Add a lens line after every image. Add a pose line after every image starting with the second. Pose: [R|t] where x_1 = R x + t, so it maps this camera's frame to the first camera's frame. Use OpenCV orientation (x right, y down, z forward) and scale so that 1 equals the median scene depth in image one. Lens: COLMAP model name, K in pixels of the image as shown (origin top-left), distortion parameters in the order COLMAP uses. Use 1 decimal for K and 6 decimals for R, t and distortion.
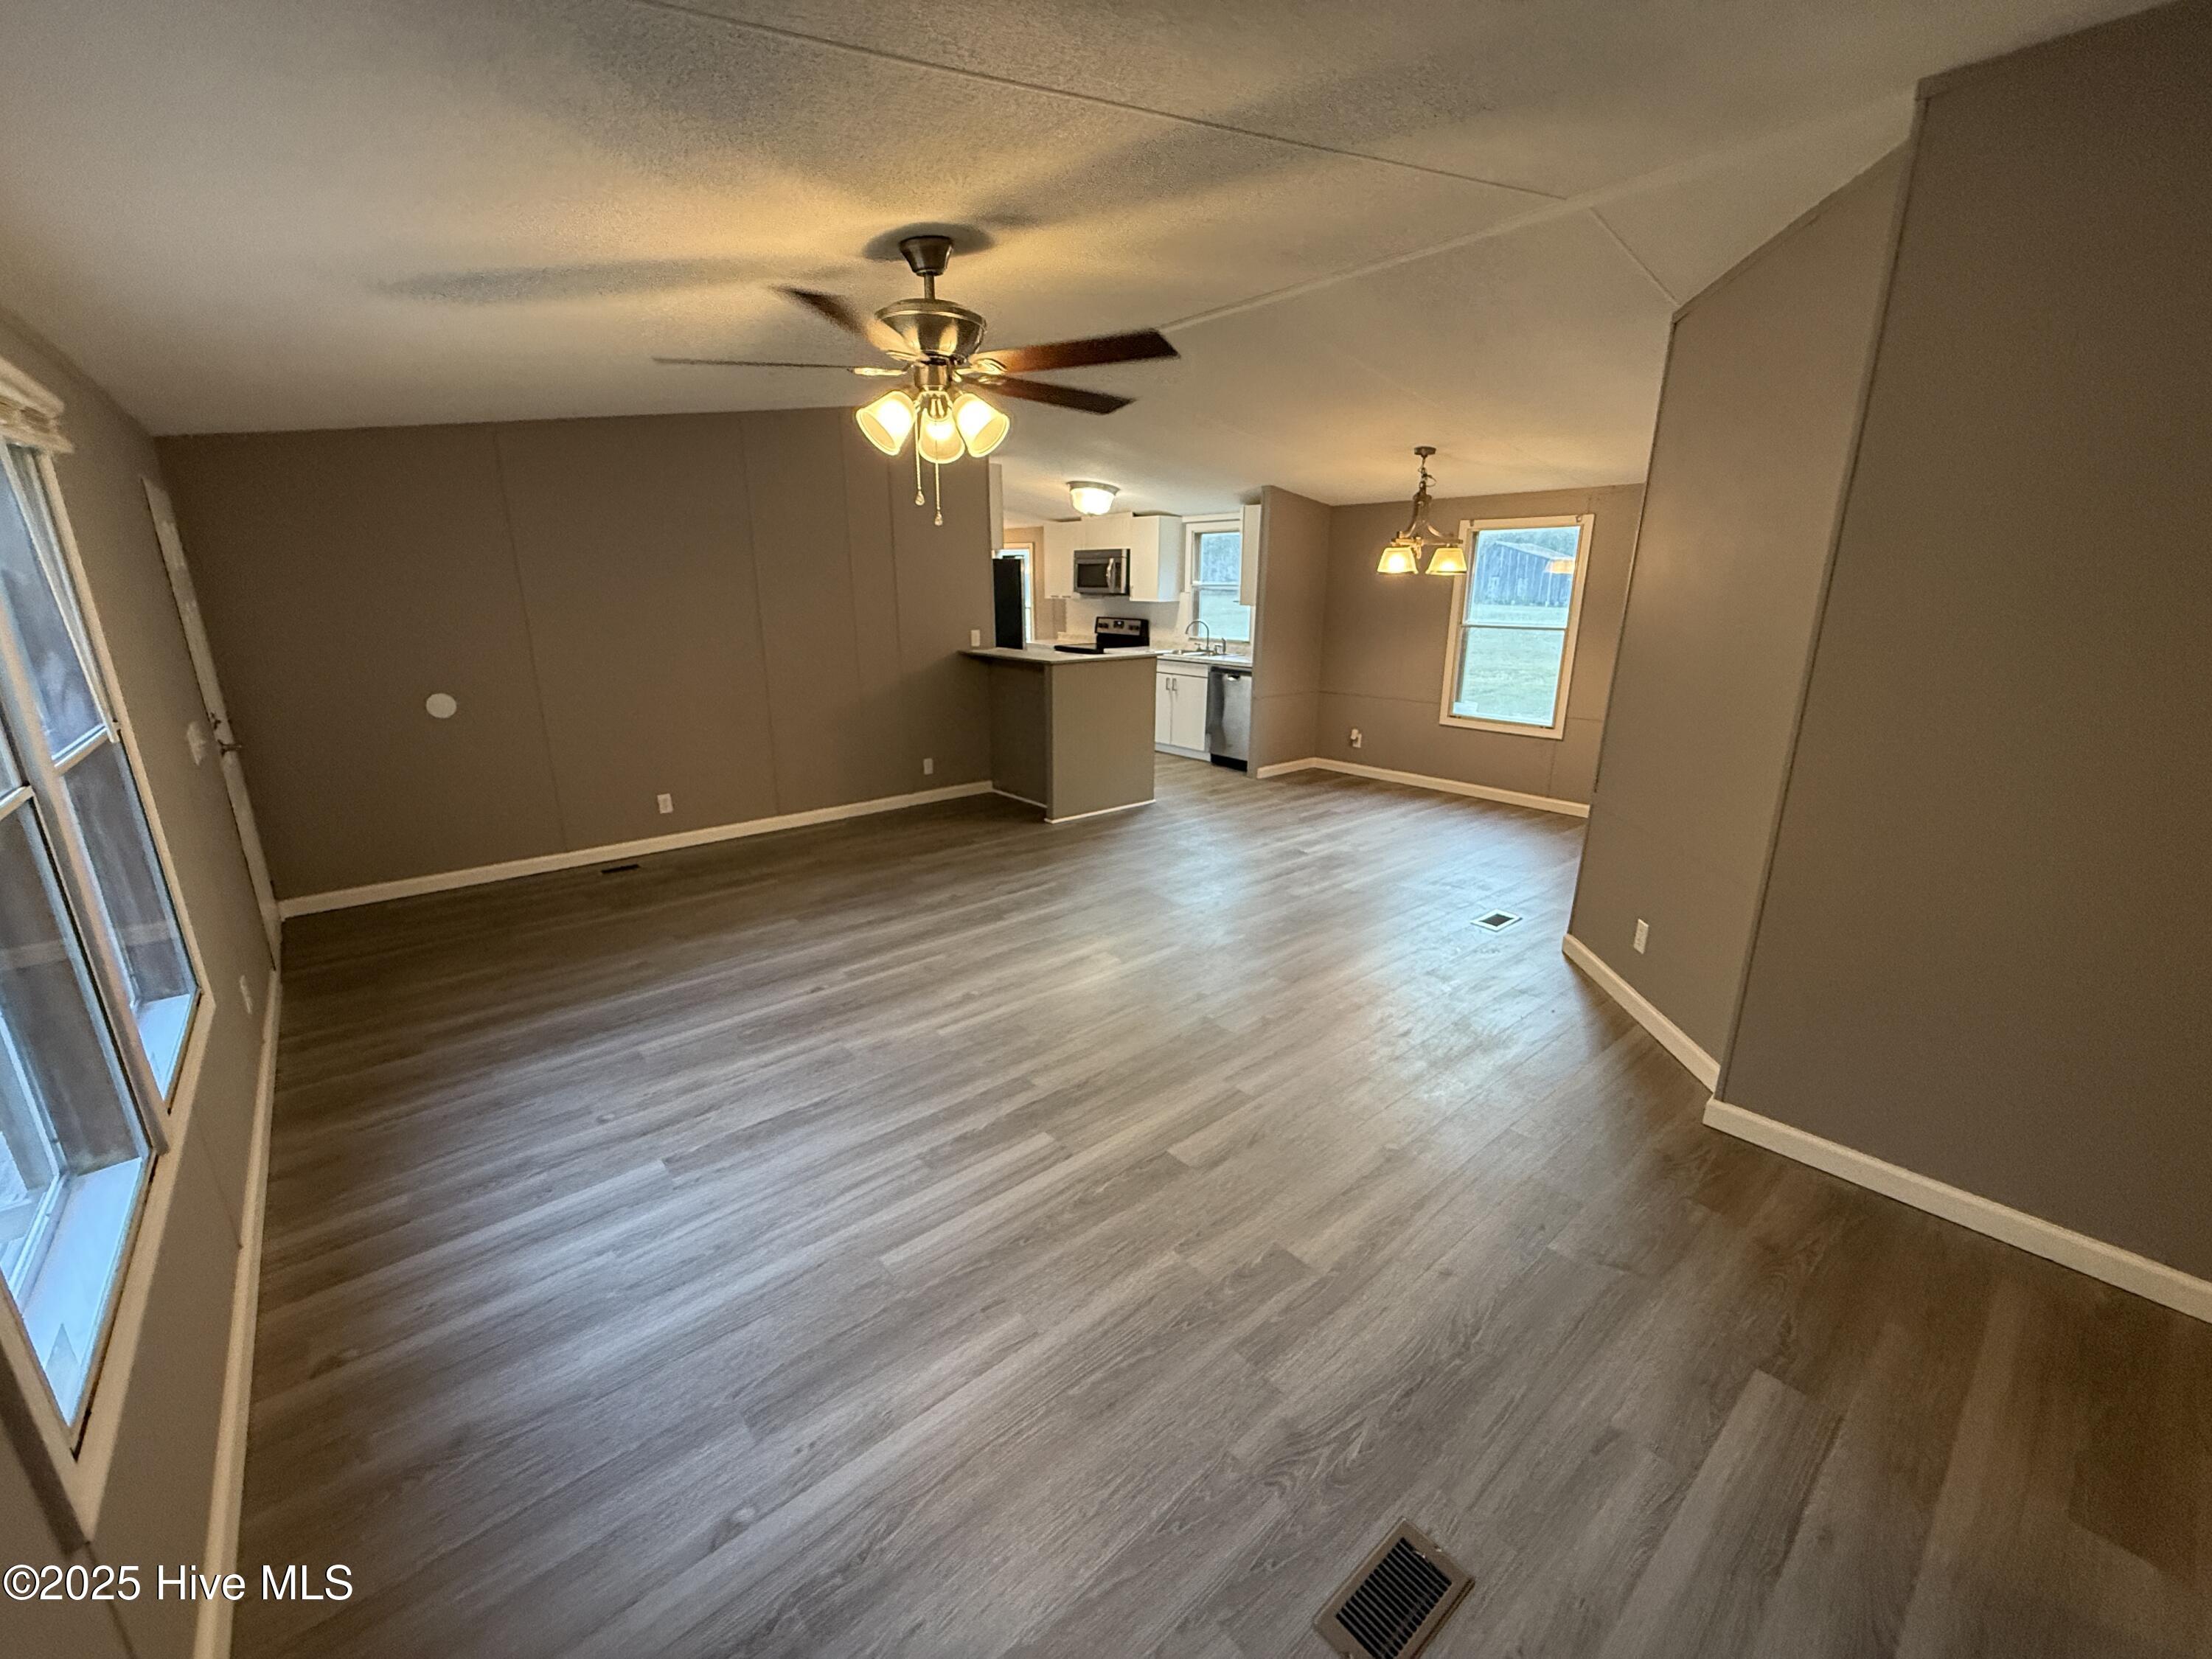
lens RADIAL K [[884.2, 0, 1105.3], [0, 884.2, 833.3], [0, 0, 1]] dist [-0.001113, 0.000396]
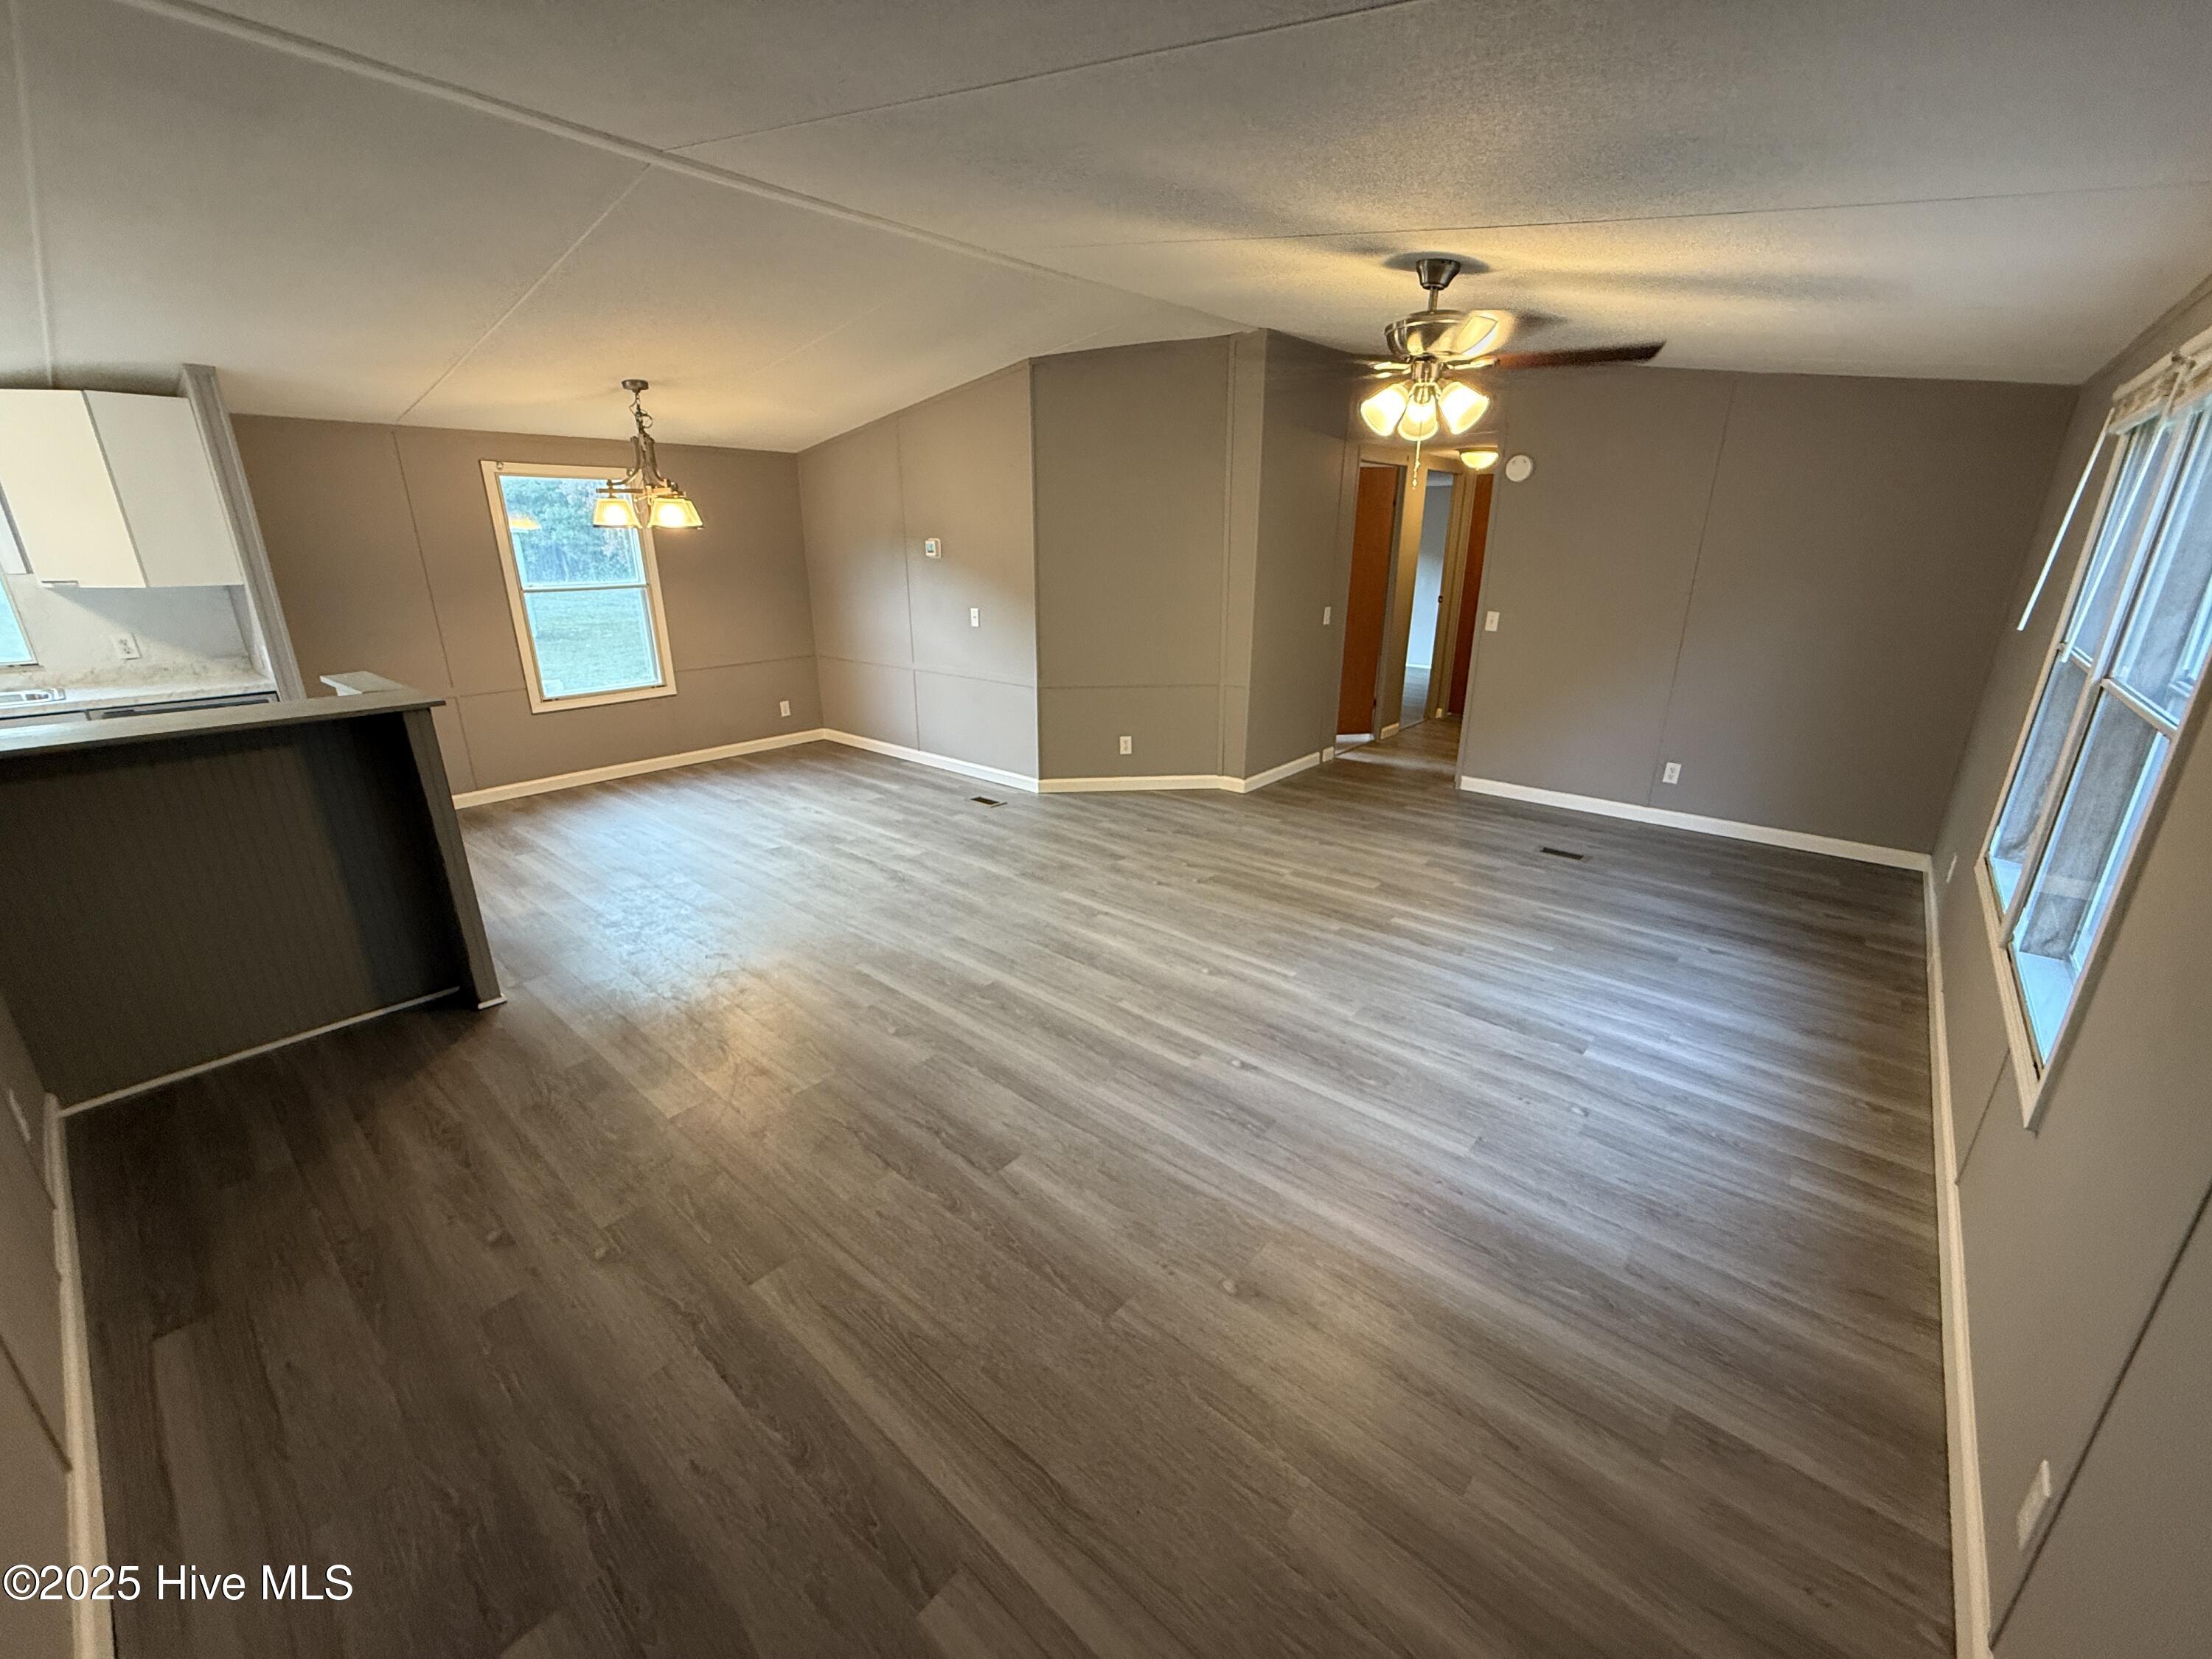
lens RADIAL K [[884.2, 0, 1105.3], [0, 884.2, 833.3], [0, 0, 1]] dist [-0.001113, 0.000396]
pose [[-0.150393, -0.318772, 0.935824, -1.065941], [0.275144, 0.895696, 0.349320, -0.346414], [-0.949567, 0.310021, -0.046998, 1.195605]]
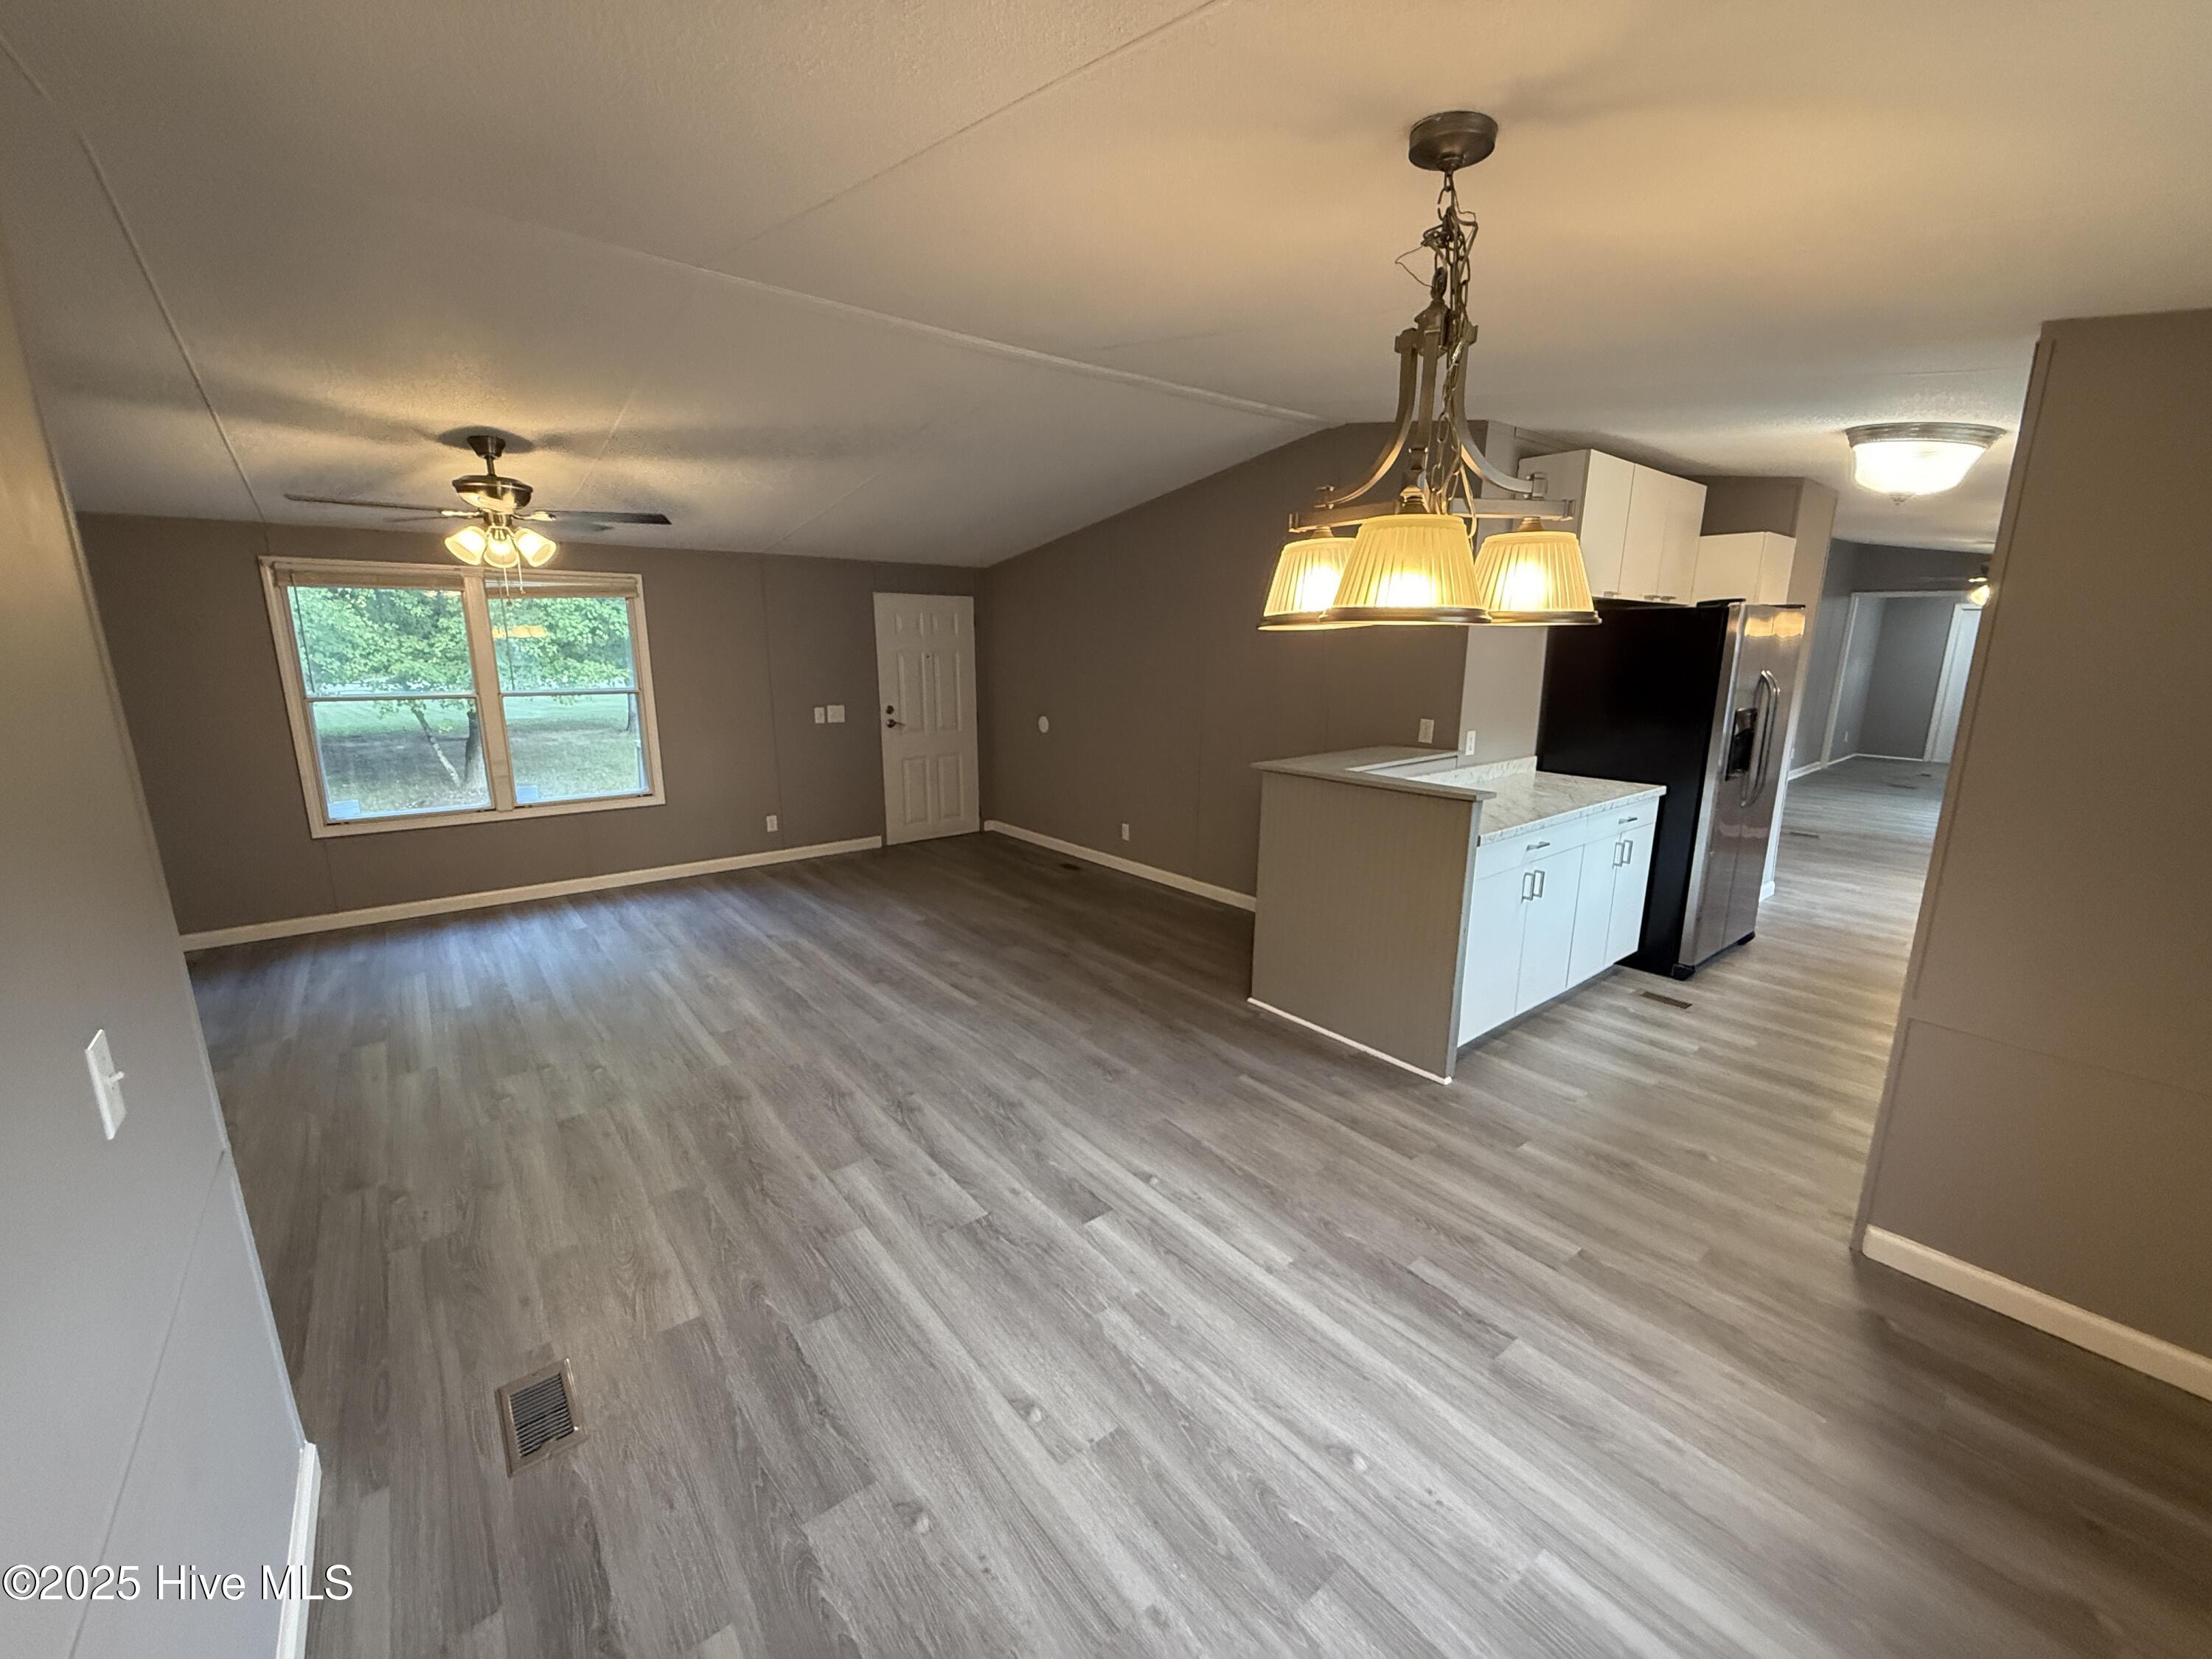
lens RADIAL K [[884.2, 0, 1105.3], [0, 884.2, 833.3], [0, 0, 1]] dist [-0.001113, 0.000396]
pose [[-0.029542, 0.211414, -0.976950, 1.050218], [-0.280017, 0.936491, 0.211126, -0.443877], [0.959540, 0.279800, 0.031534, 1.542116]]
